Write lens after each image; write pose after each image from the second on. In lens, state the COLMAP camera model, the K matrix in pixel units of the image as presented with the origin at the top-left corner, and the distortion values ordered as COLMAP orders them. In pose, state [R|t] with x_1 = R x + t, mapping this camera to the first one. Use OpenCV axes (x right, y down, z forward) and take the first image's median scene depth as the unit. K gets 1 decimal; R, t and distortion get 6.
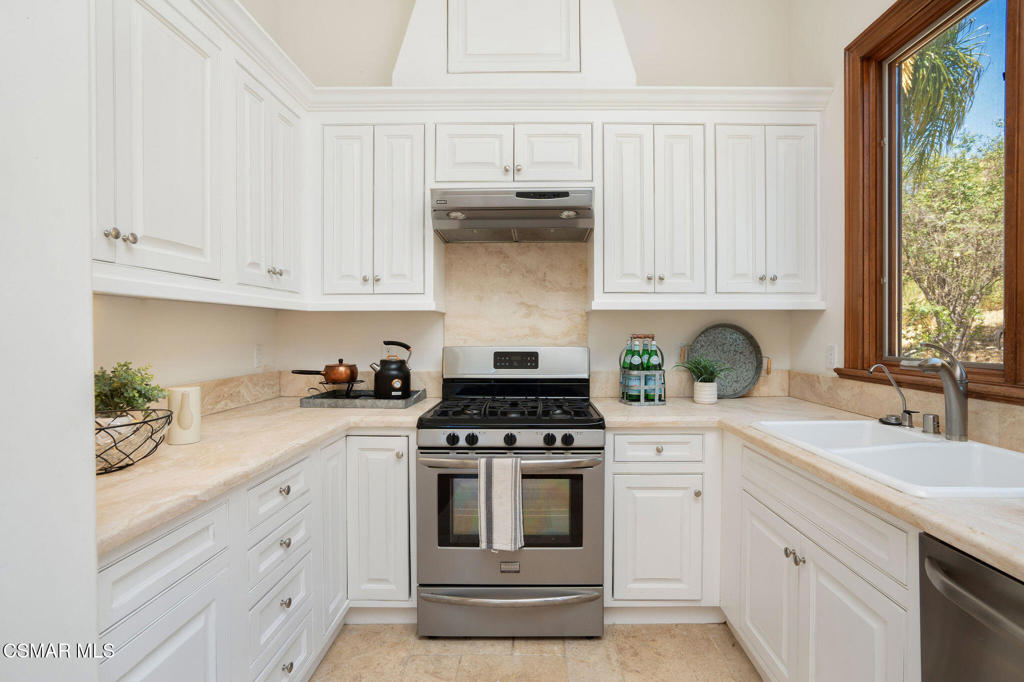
lens RADIAL K [[481.8, 0, 521.9], [0, 481.8, 338.0], [0, 0, 1]] dist [-0.013989, 0.000218]
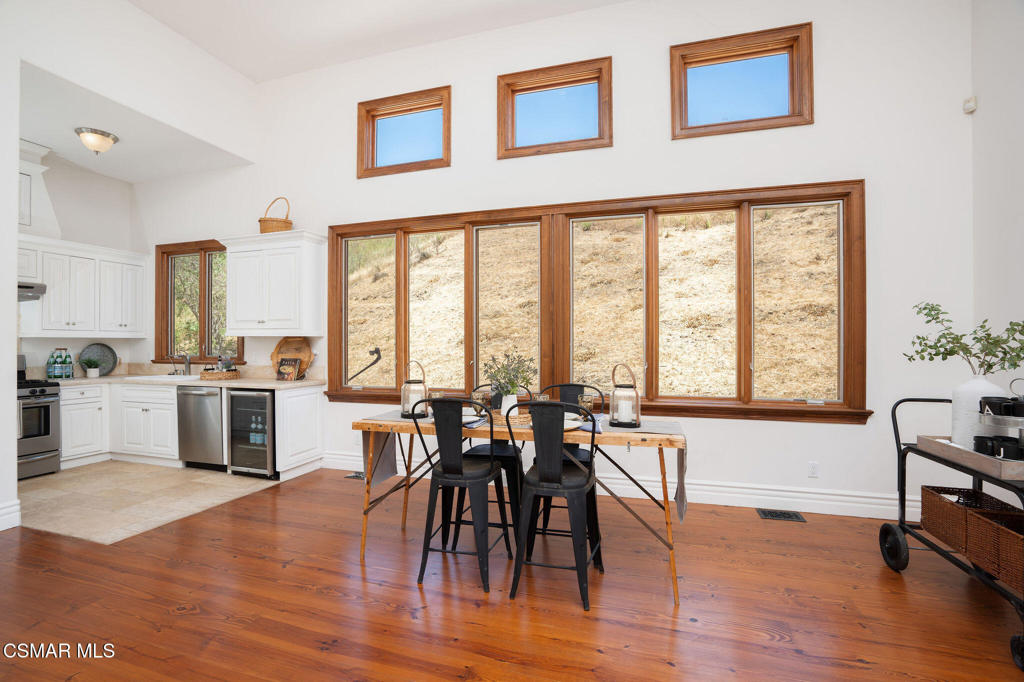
lens RADIAL K [[481.8, 0, 517.9], [0, 481.8, 345.0], [0, 0, 1]] dist [-0.013989, 0.000218]
pose [[0.284689, 0.002742, 0.958616, -1.220458], [0.004500, 0.999981, -0.004197, -0.002014], [-0.958609, 0.005508, 0.284672, -1.593257]]
